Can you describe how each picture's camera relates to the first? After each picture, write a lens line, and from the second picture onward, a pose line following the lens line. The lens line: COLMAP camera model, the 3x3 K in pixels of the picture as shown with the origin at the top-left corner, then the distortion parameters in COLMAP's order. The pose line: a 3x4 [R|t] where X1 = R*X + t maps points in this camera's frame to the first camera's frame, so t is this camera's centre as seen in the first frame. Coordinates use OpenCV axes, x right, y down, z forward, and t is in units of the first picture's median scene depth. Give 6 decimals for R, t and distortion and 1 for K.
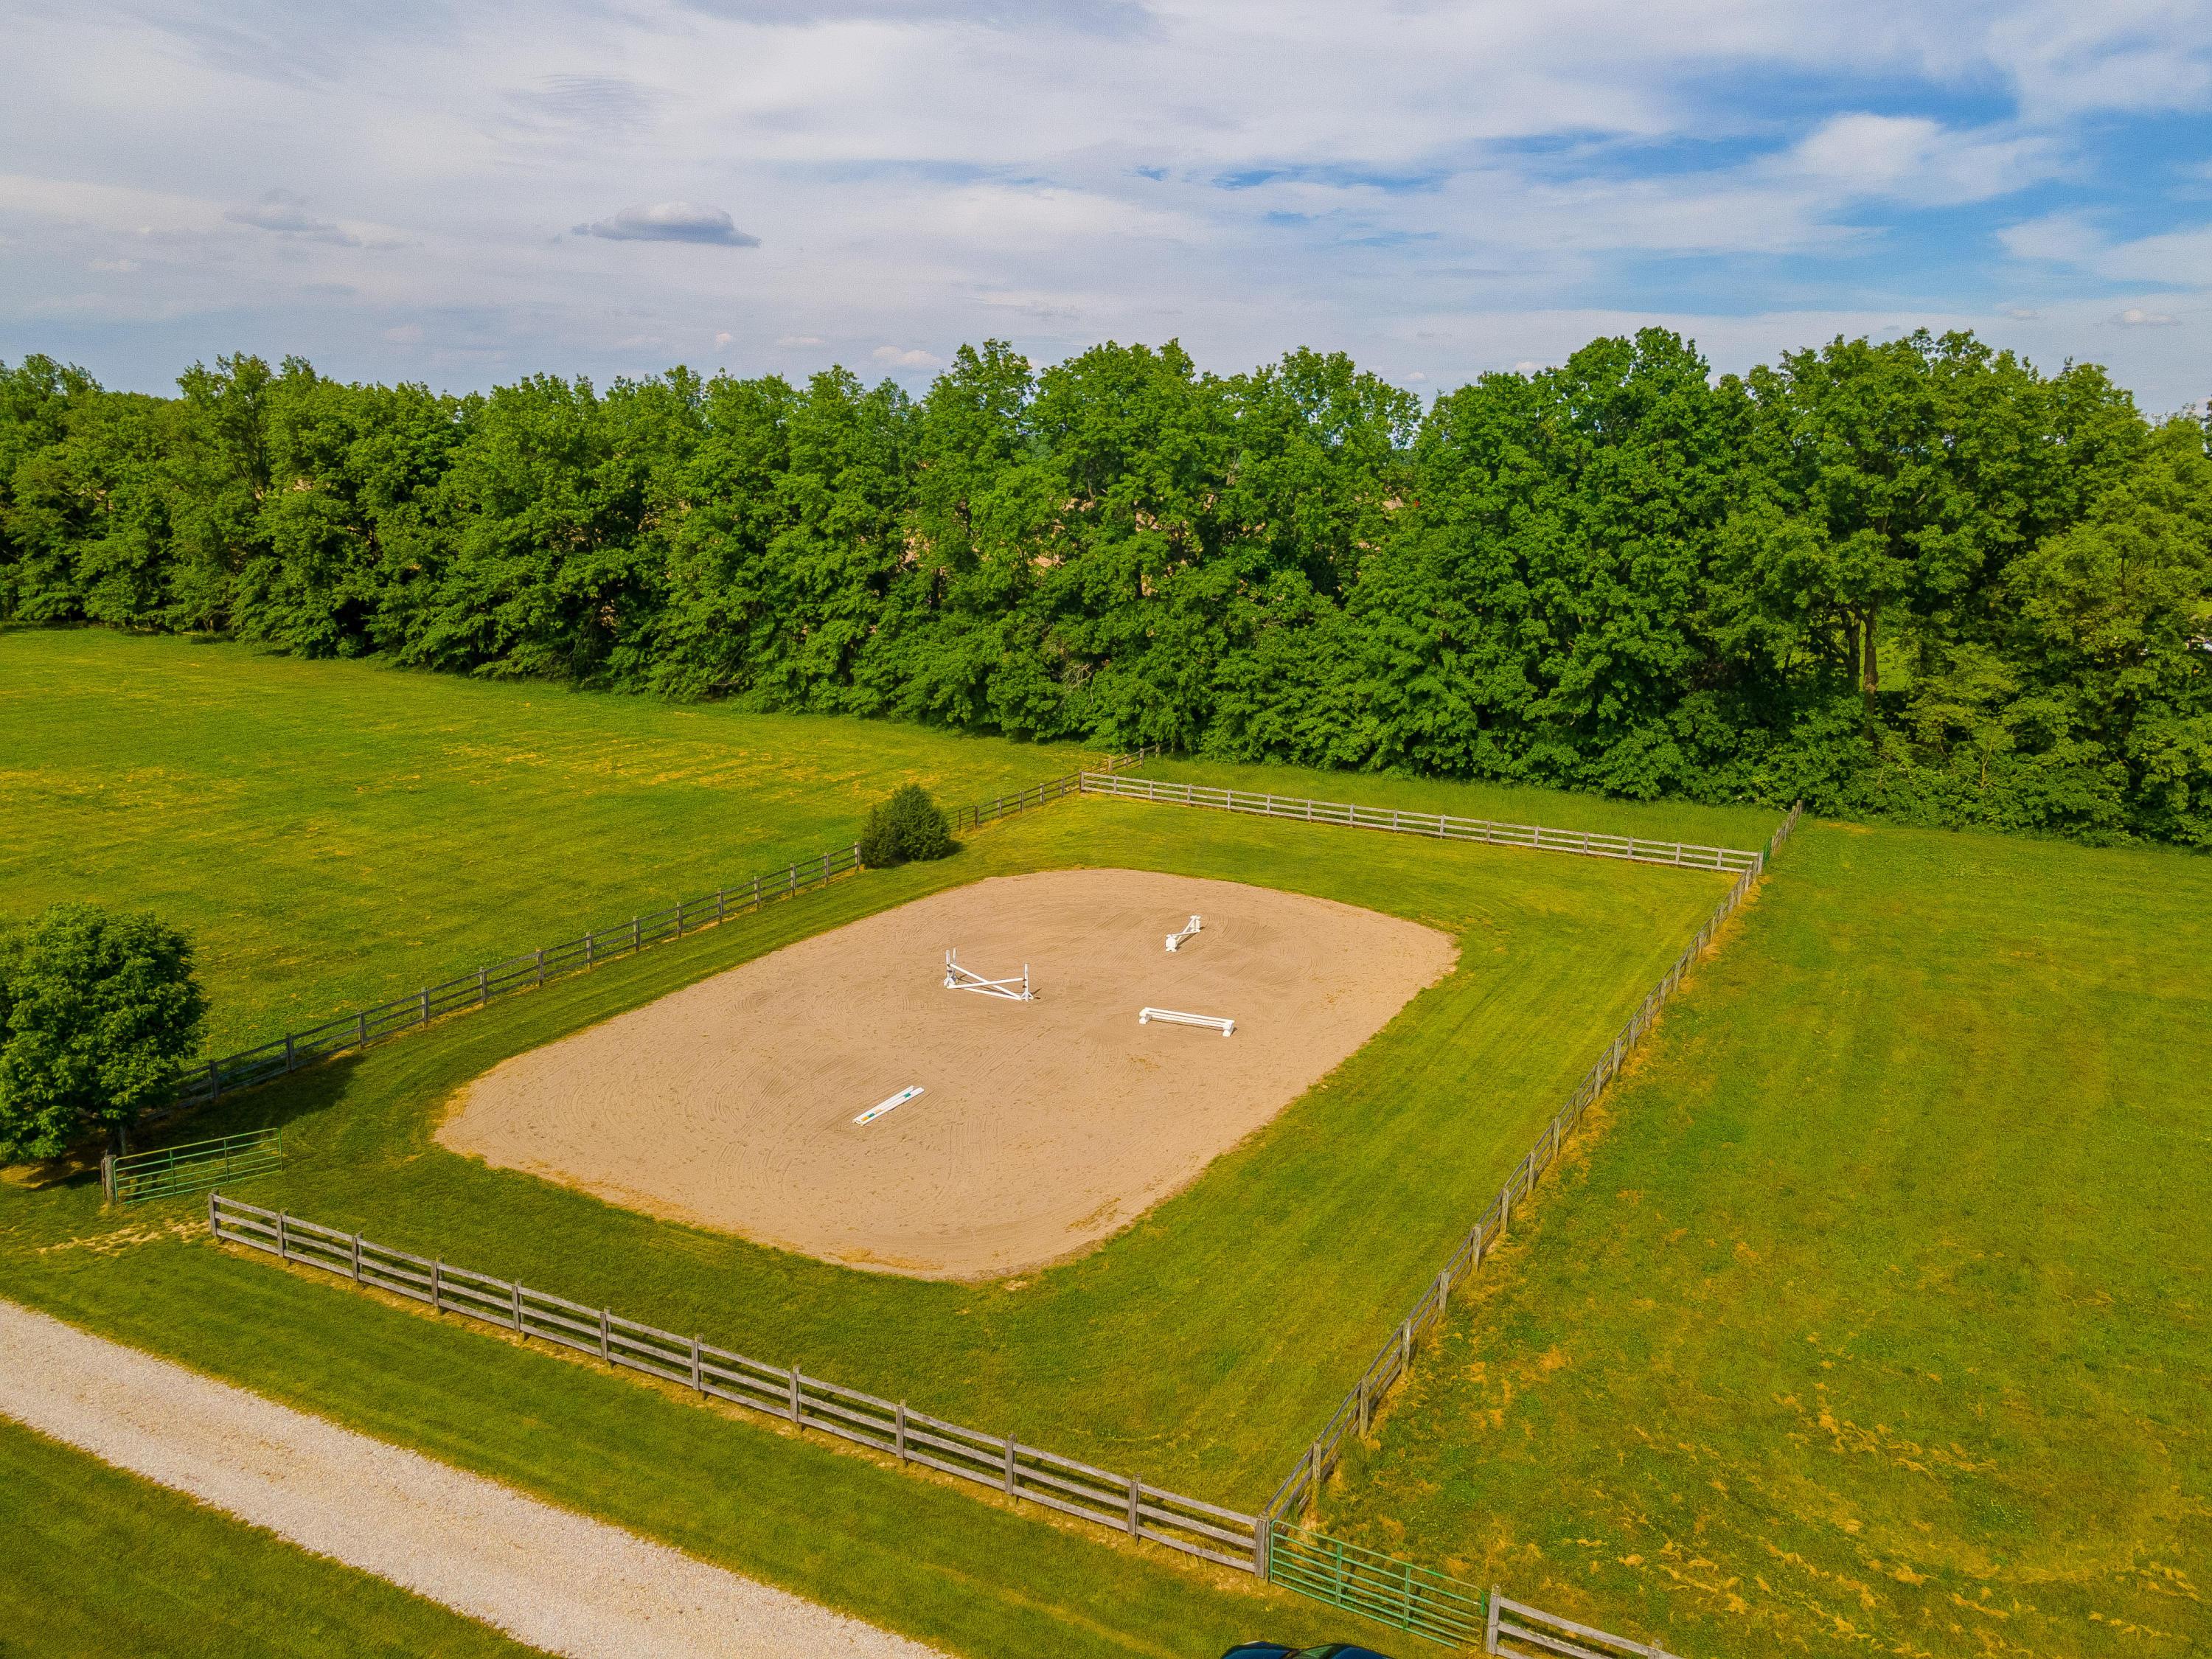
lens RADIAL K [[1591.9, 0, 1107.6], [0, 1591.9, 814.6], [0, 0, 1]] dist [0.046193, 0.007193]
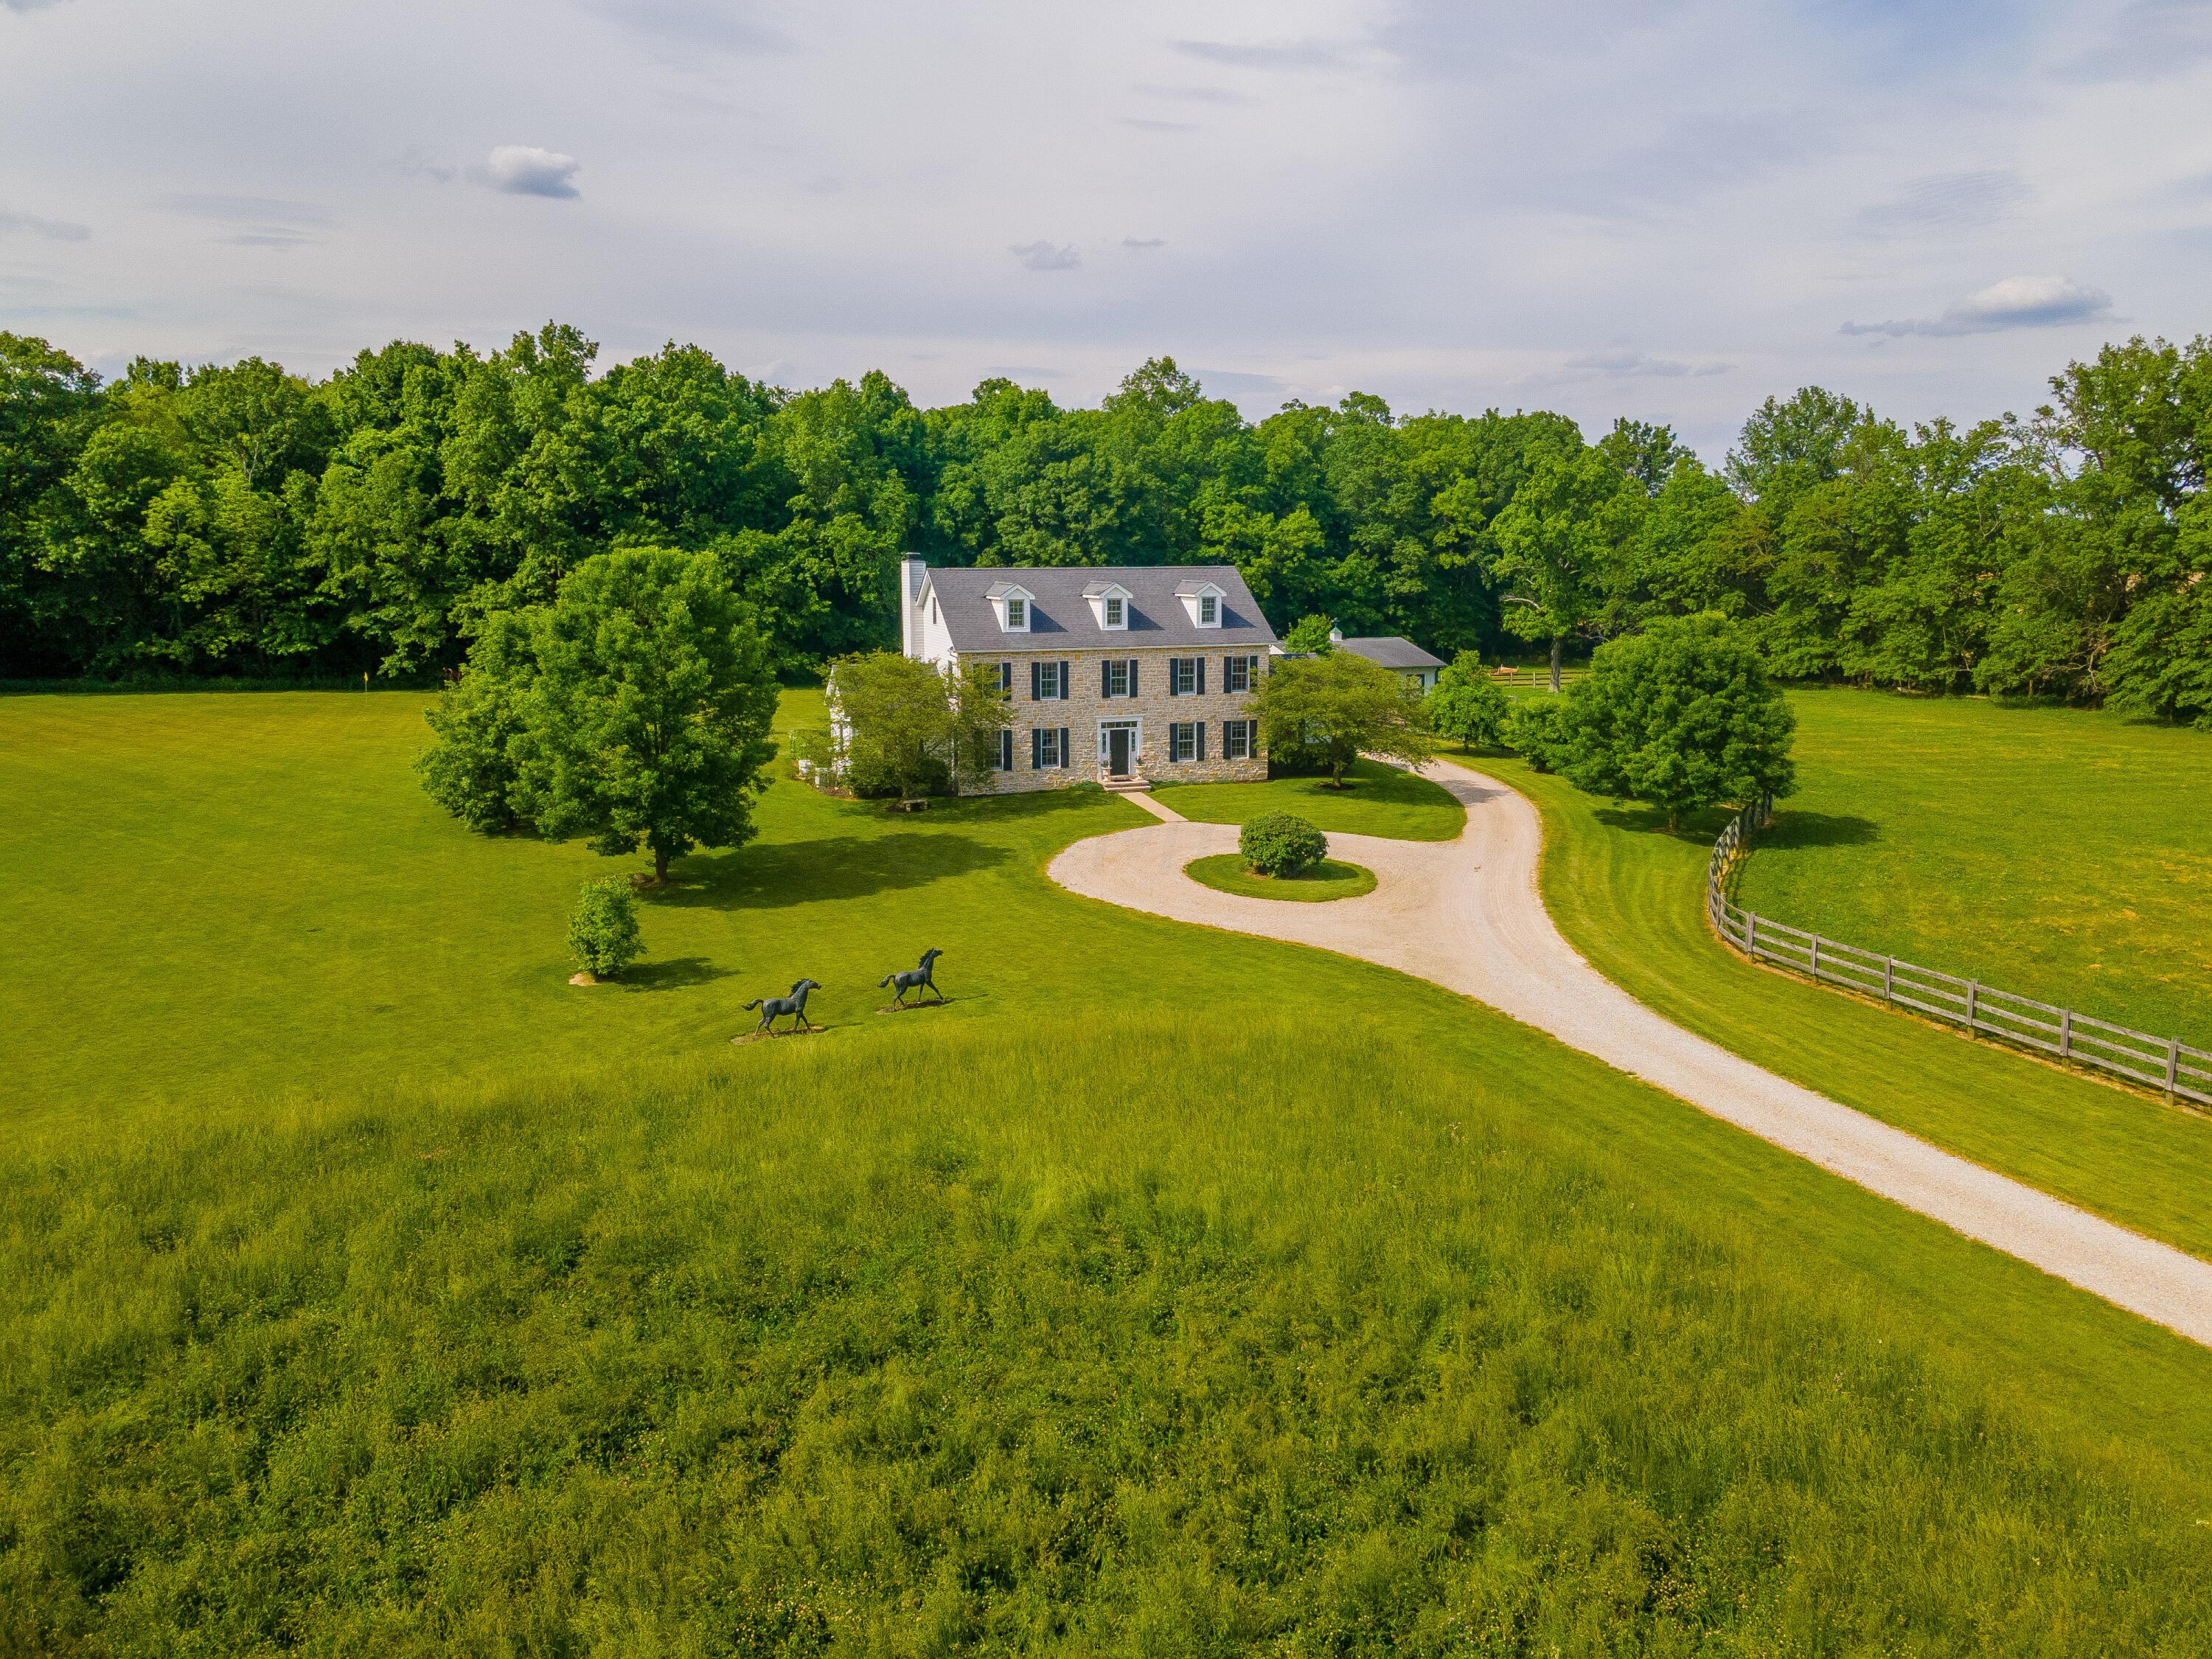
lens RADIAL K [[1591.9, 0, 1107.6], [0, 1591.9, 814.6], [0, 0, 1]] dist [0.046193, 0.007193]
pose [[0.731670, 0.086692, -0.676124, -0.341636], [-0.131303, 0.991229, -0.014996, 0.016281], [0.668894, 0.099750, 0.736635, 0.120285]]
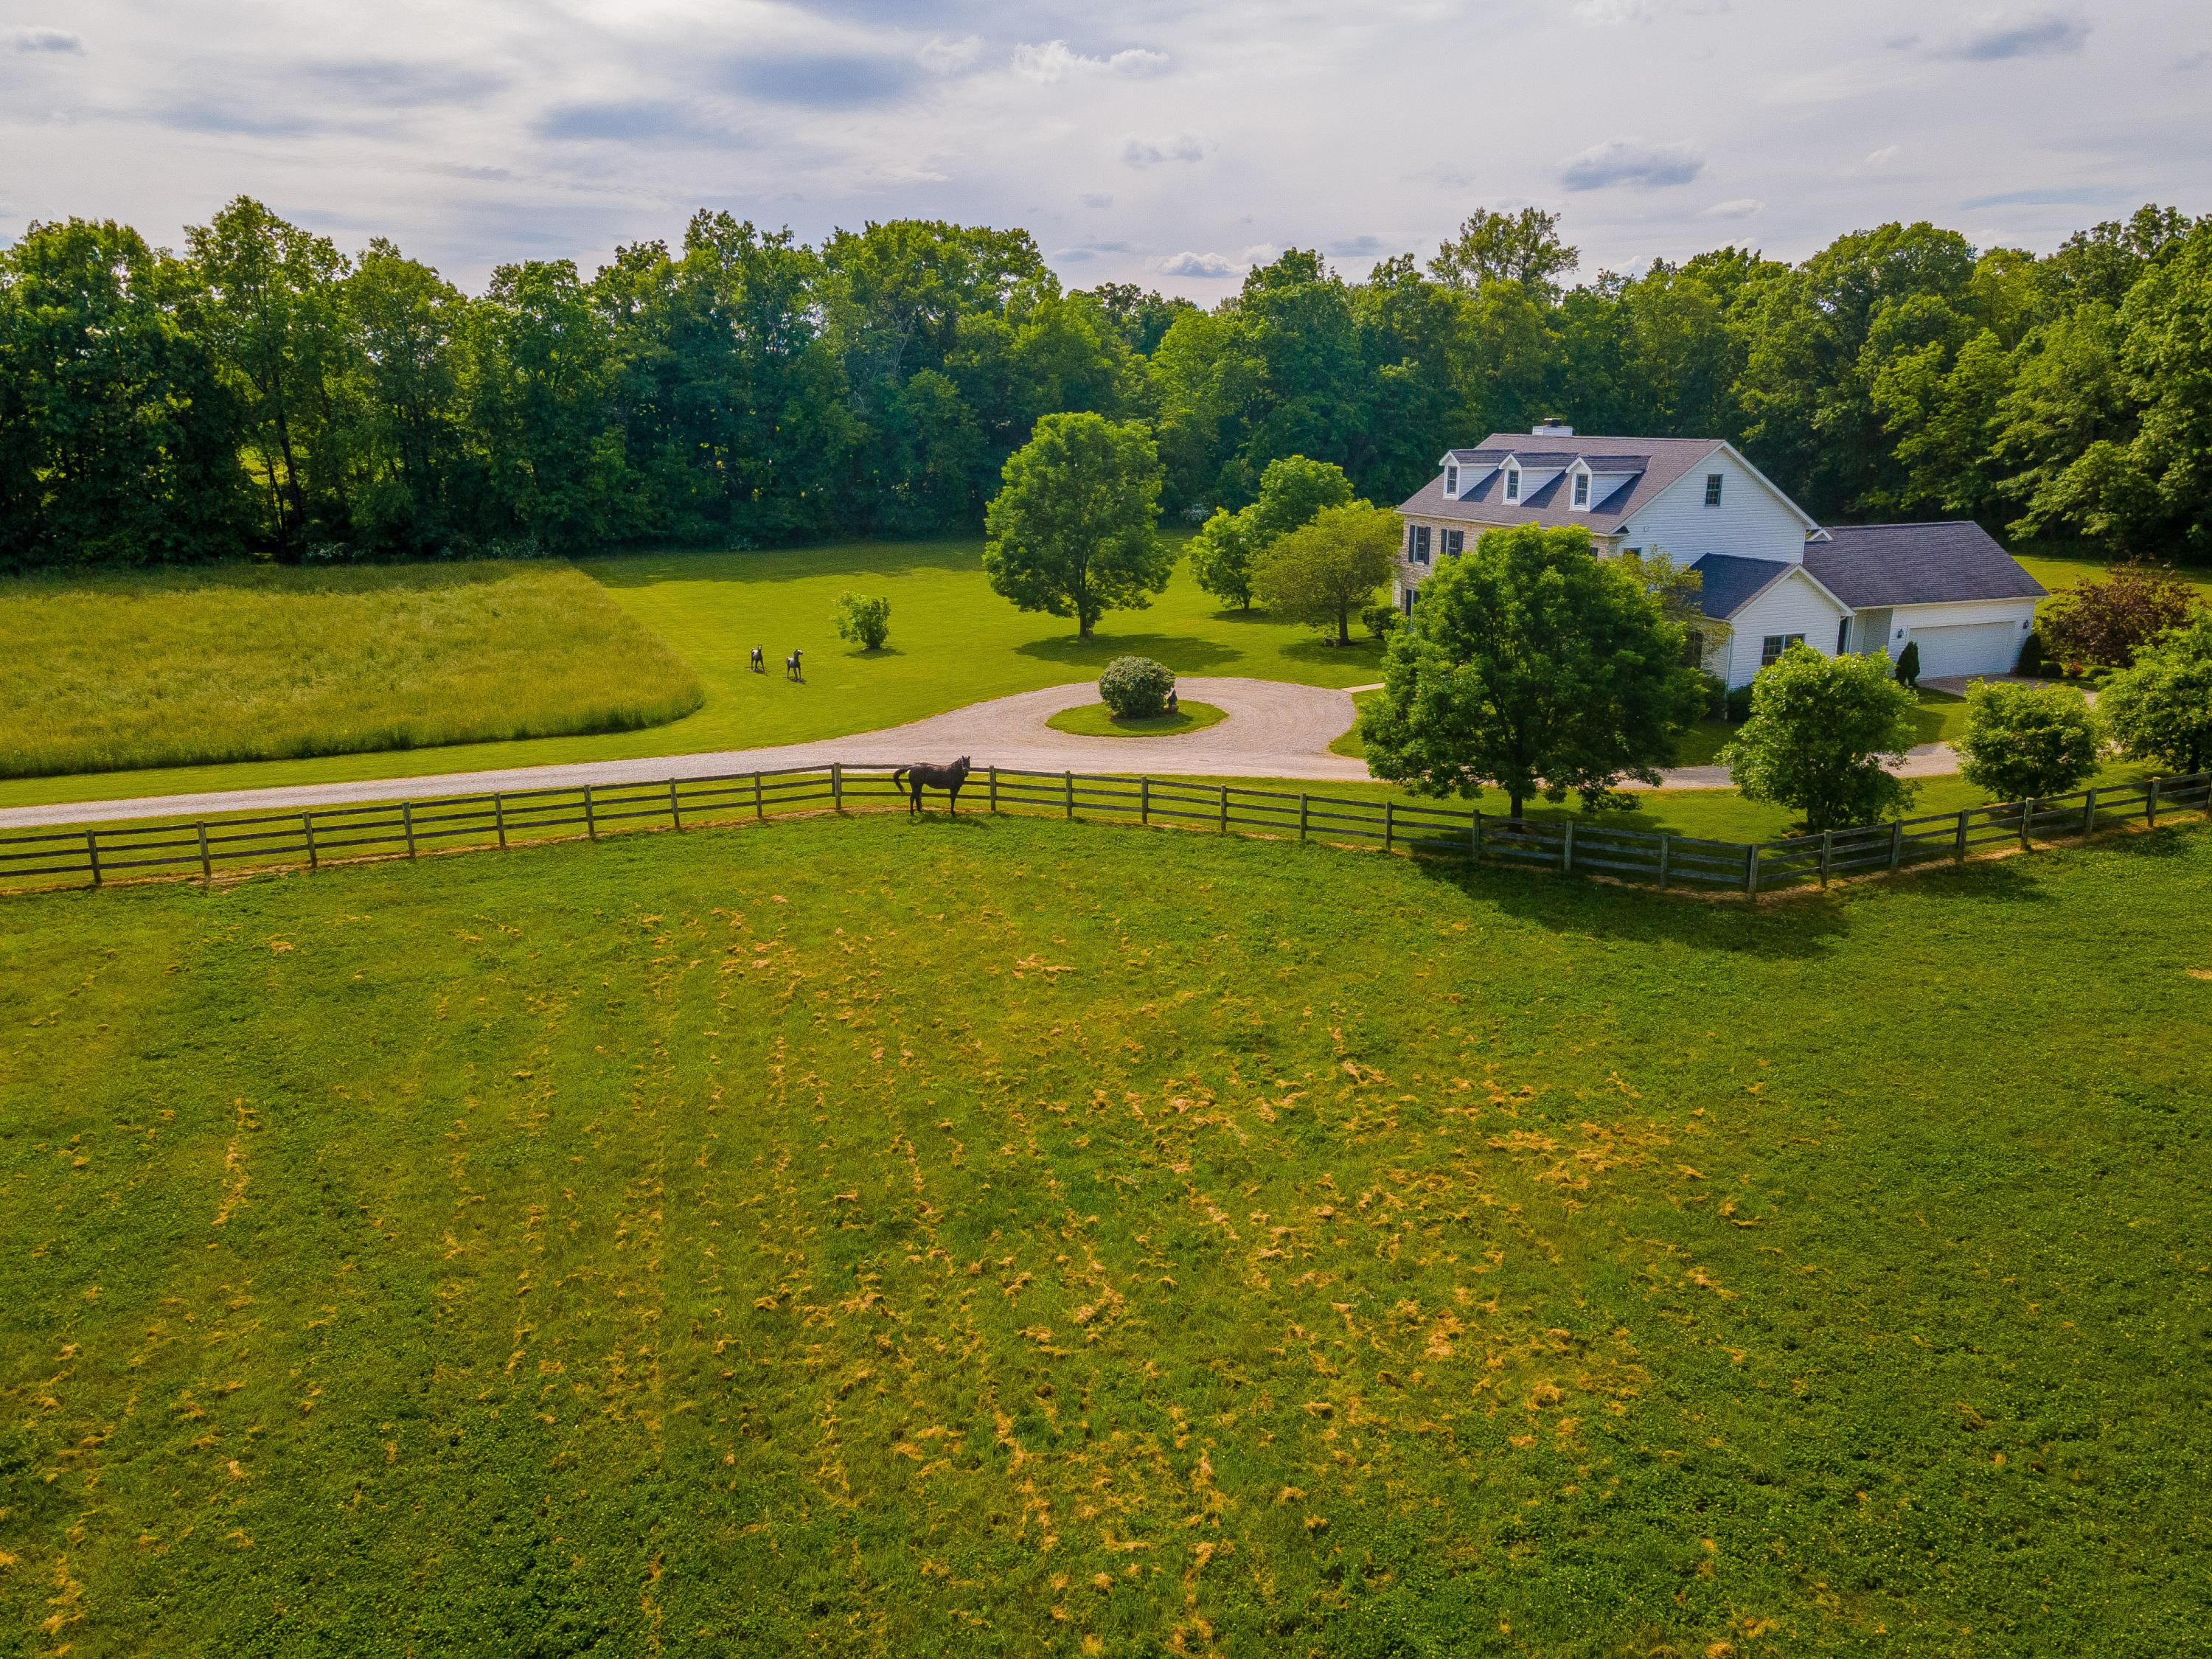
lens RADIAL K [[1591.9, 0, 1107.6], [0, 1591.9, 814.6], [0, 0, 1]] dist [0.046193, 0.007193]
pose [[-0.651368, 0.163288, -0.740984, -0.244476], [-0.191149, 0.909759, 0.368511, -0.108693], [0.734290, 0.381675, -0.561375, 0.660737]]
